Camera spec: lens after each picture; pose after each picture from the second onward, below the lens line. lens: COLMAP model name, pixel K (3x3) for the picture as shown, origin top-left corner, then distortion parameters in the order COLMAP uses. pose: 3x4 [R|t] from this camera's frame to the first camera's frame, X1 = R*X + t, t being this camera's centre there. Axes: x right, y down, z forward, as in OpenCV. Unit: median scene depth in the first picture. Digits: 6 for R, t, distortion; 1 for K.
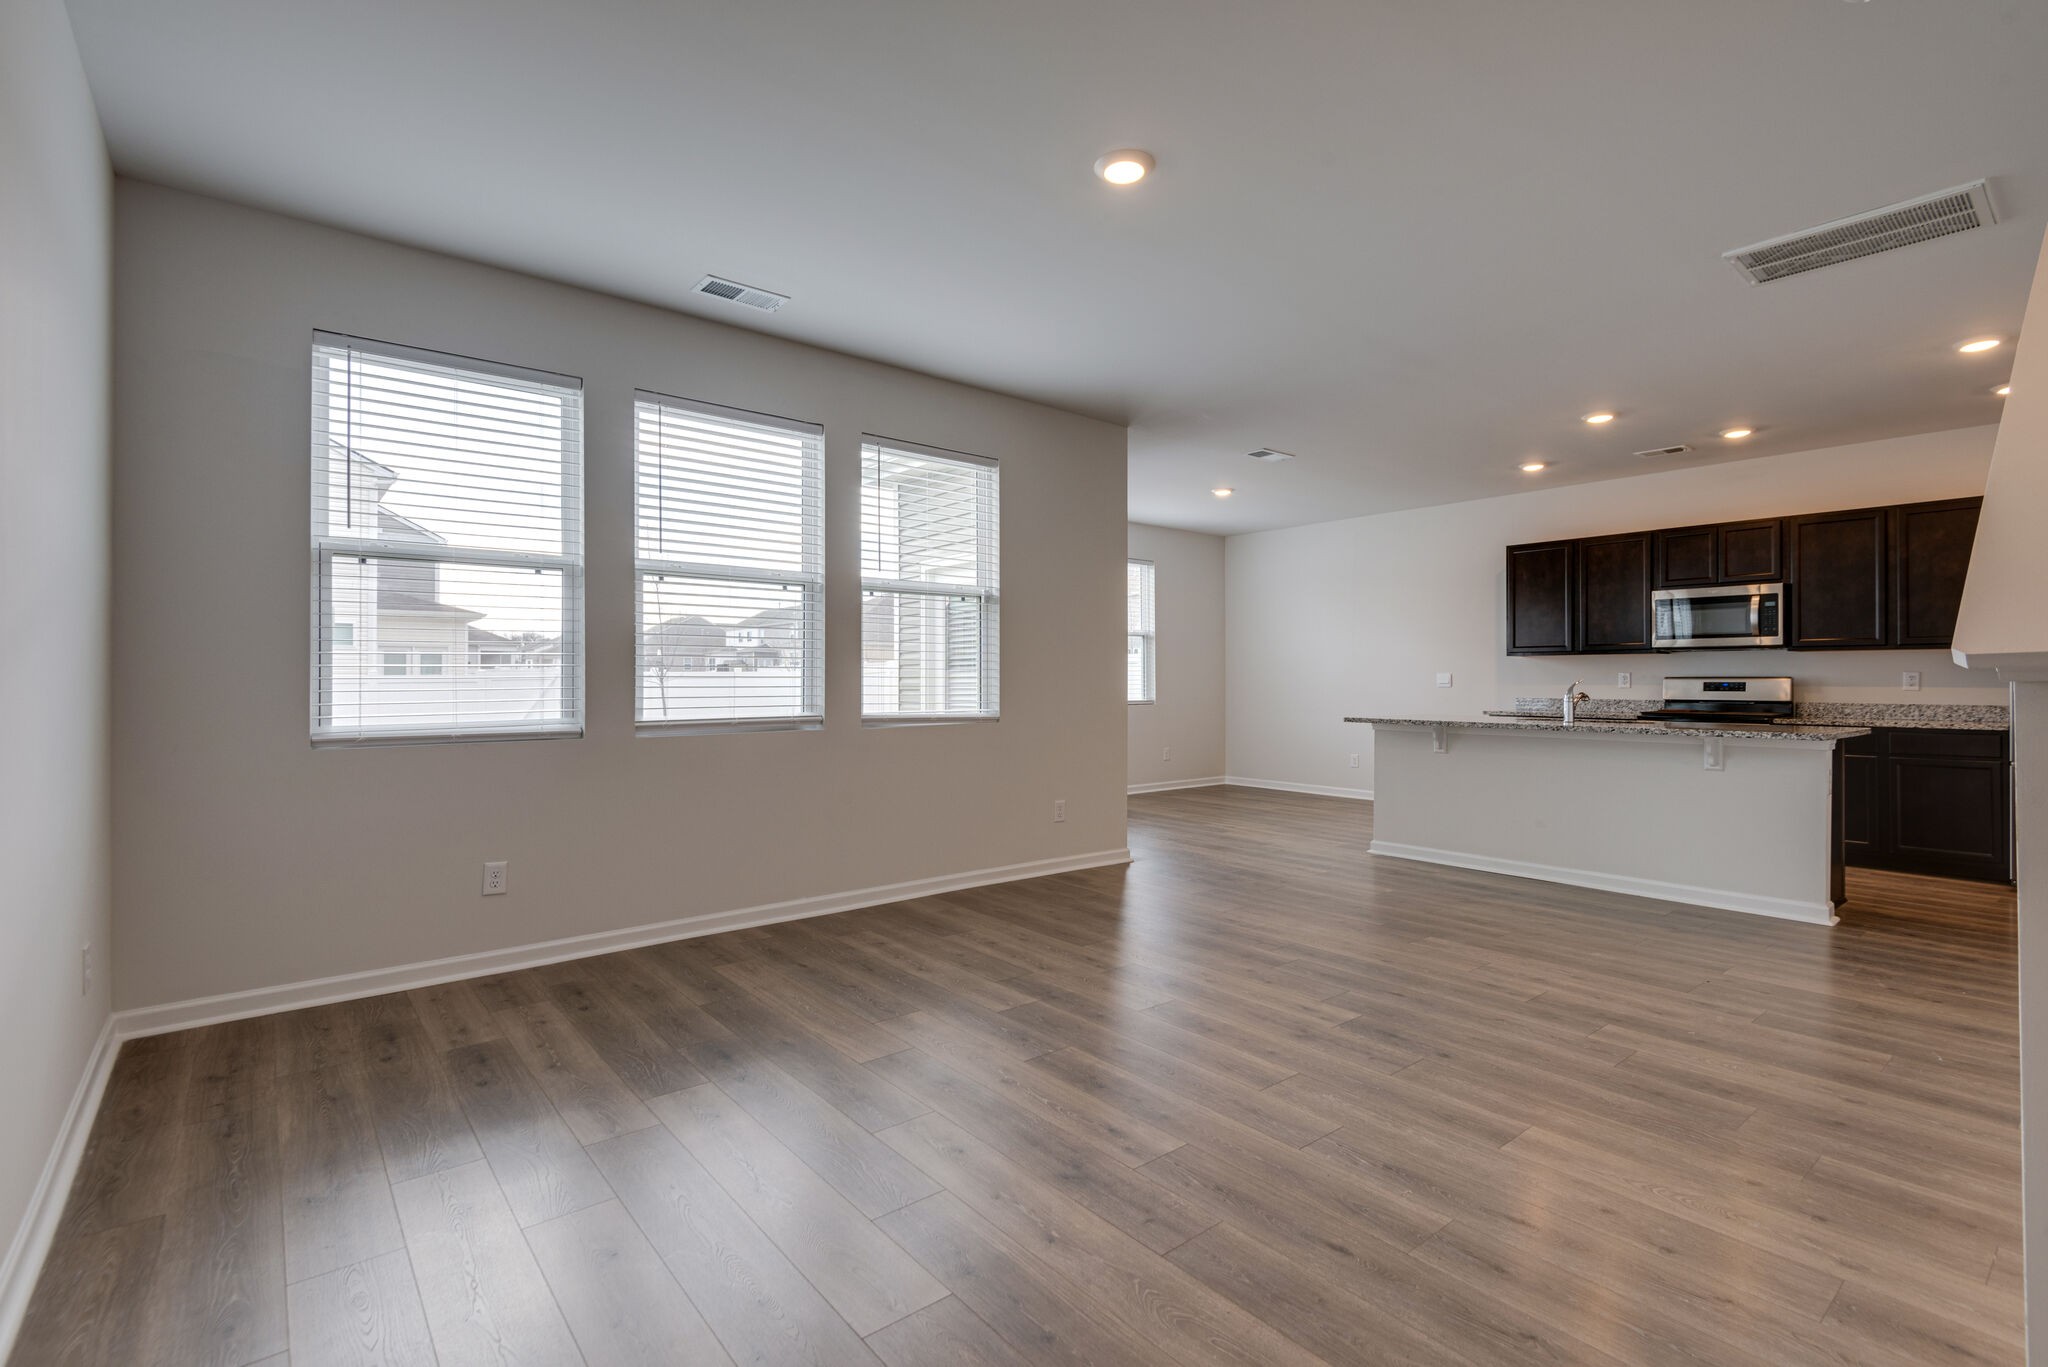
lens RADIAL K [[965.4, 0, 995.6], [0, 965.4, 681.9], [0, 0, 1]] dist [0.001131, -0.000181]
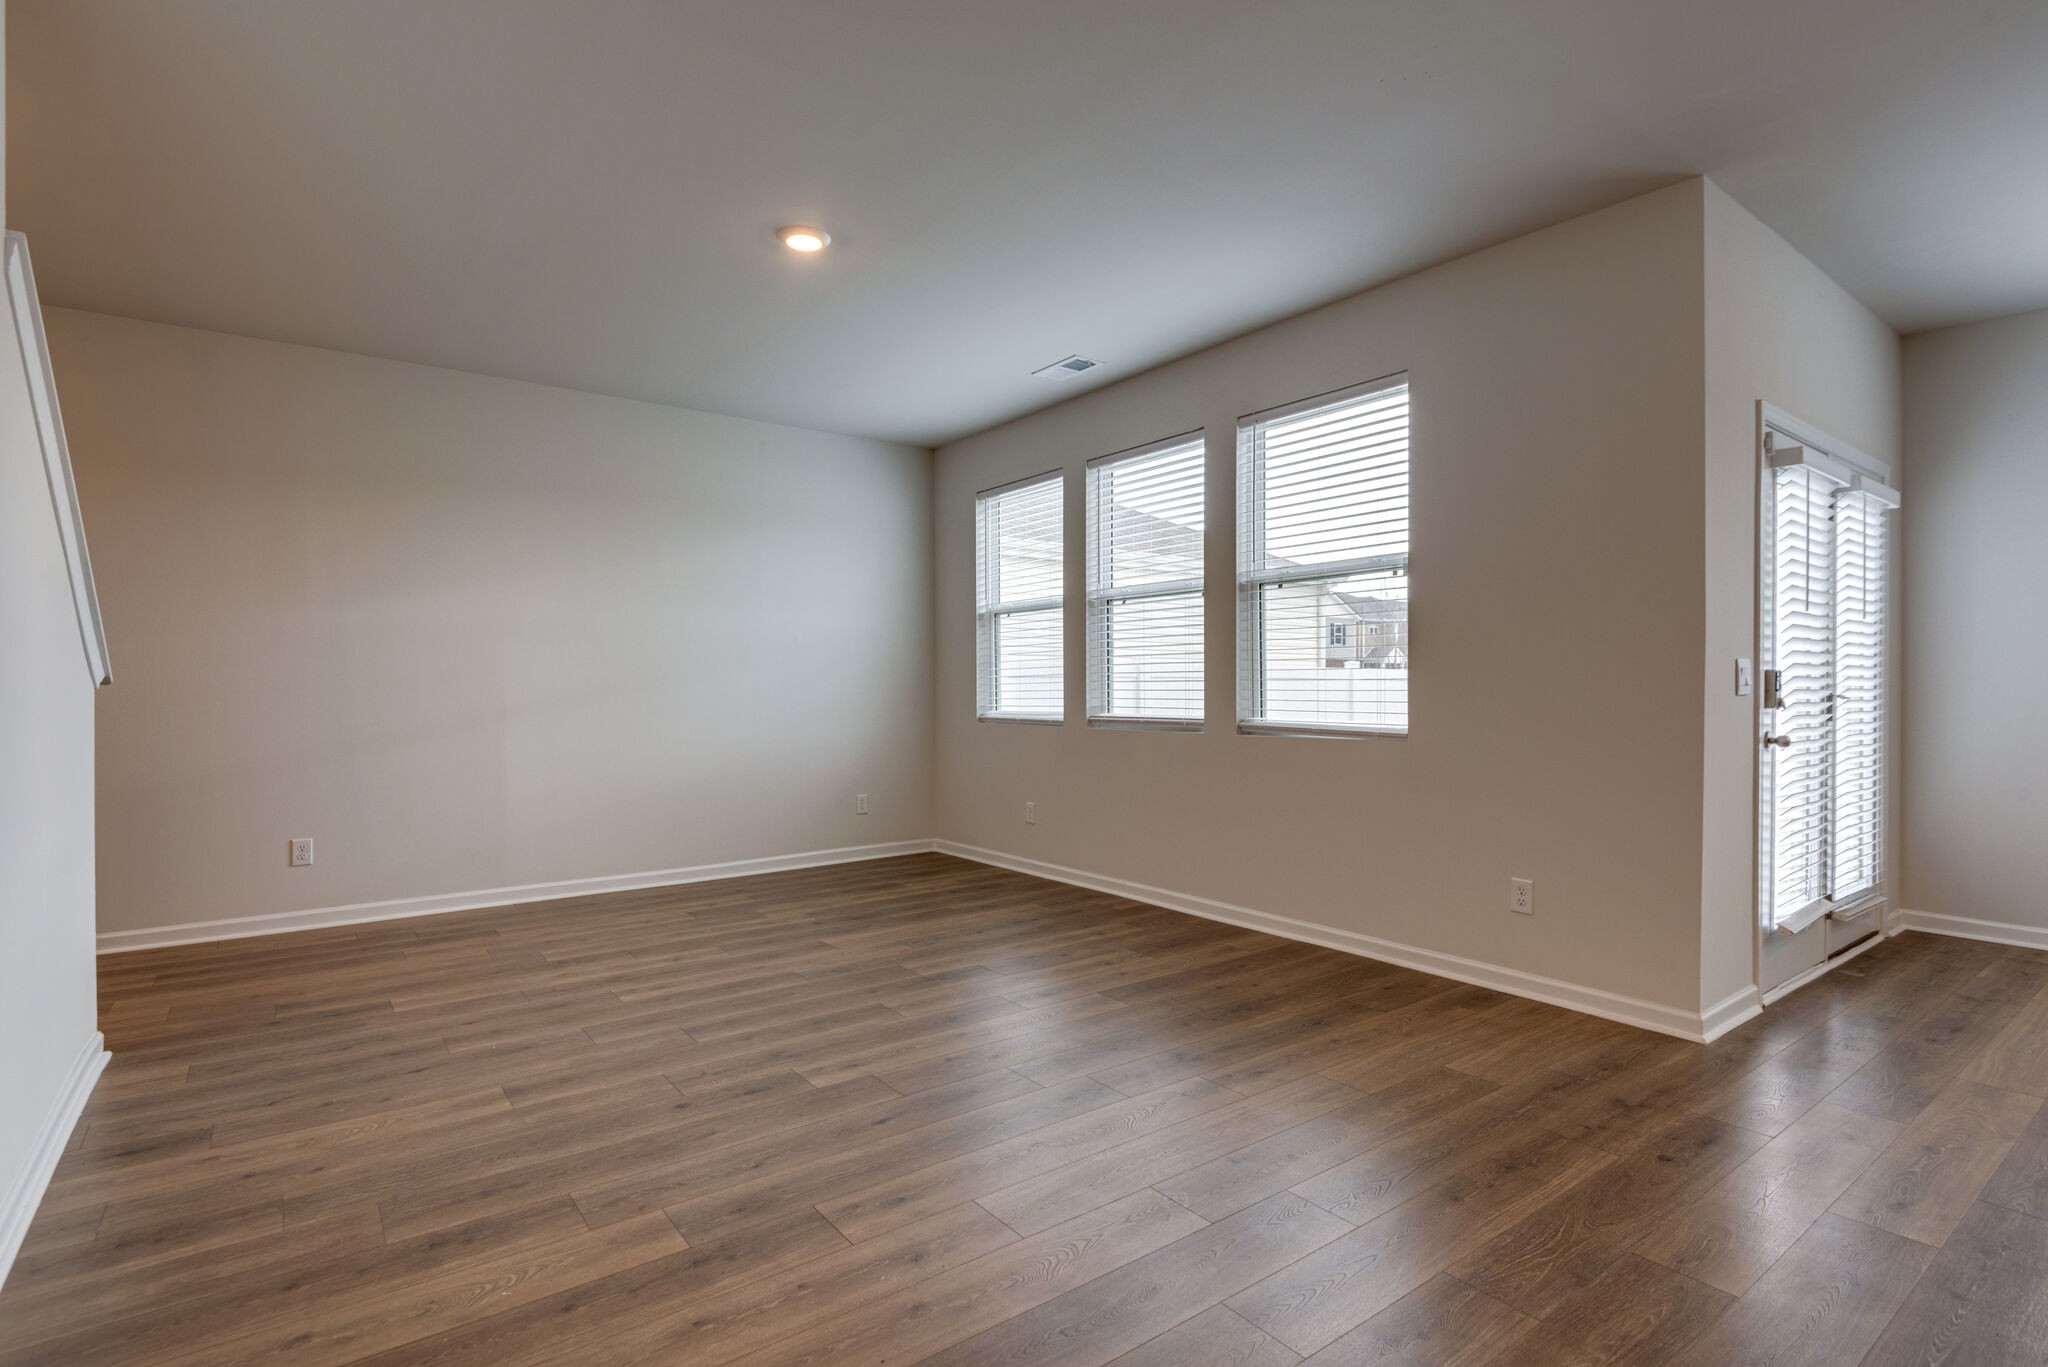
lens RADIAL K [[965.4, 0, 995.6], [0, 965.4, 681.9], [0, 0, 1]] dist [0.001131, -0.000181]
pose [[-0.033277, -0.004806, -0.999435, 1.240512], [0.003772, 0.999981, -0.004934, 0.000687], [0.999439, -0.003934, -0.033258, 1.215646]]
